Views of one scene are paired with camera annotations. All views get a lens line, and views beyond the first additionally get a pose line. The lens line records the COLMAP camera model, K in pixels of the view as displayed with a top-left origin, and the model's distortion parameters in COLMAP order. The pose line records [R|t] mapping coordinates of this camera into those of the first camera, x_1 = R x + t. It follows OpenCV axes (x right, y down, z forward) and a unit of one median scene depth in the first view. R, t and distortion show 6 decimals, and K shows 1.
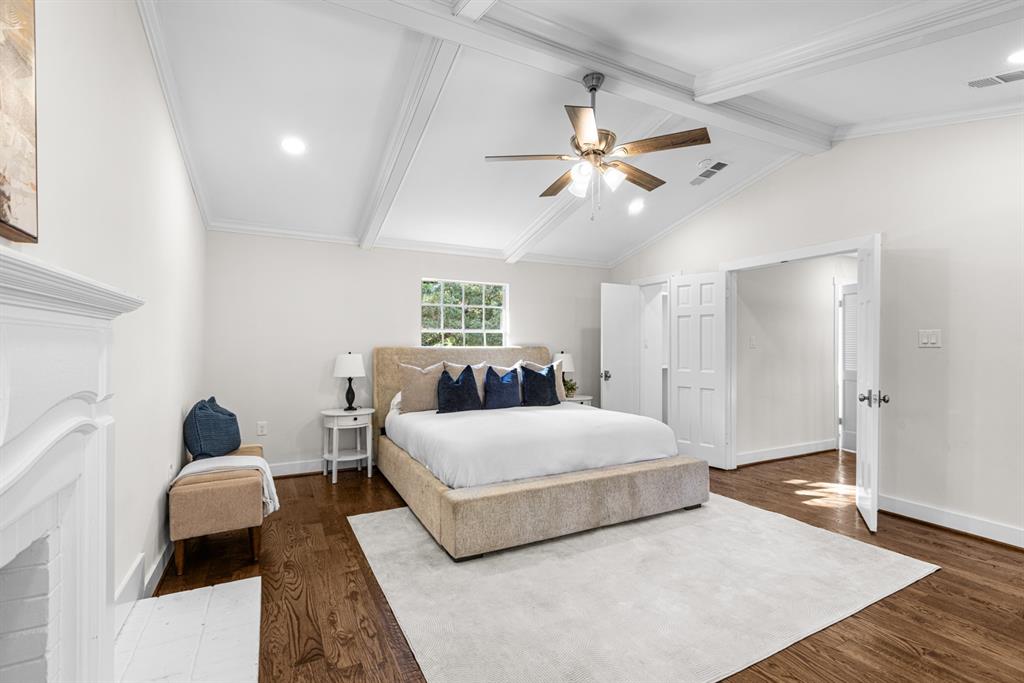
lens RADIAL K [[455.6, 0, 512.4], [0, 455.6, 346.4], [0, 0, 1]] dist [0.010635, -0.000193]
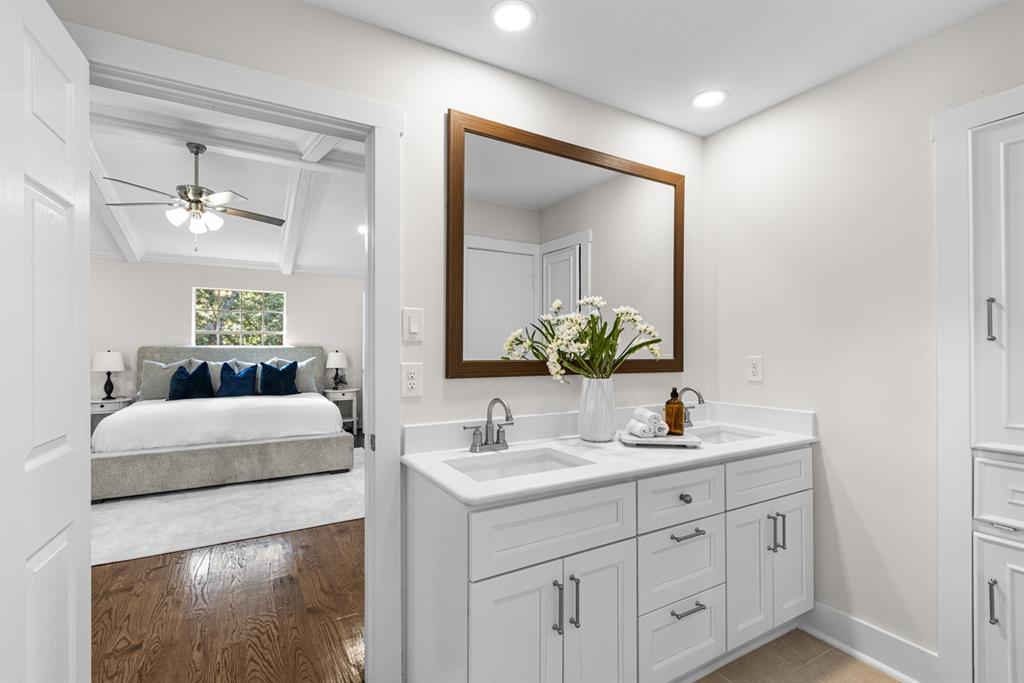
lens RADIAL K [[455.6, 0, 501.9], [0, 455.6, 345.5], [0, 0, 1]] dist [0.010635, -0.000193]
pose [[0.998912, 0.006160, 0.046230, 0.621811], [-0.006046, 0.999978, -0.002607, -0.002606], [-0.046245, 0.002325, 0.998927, -0.237701]]
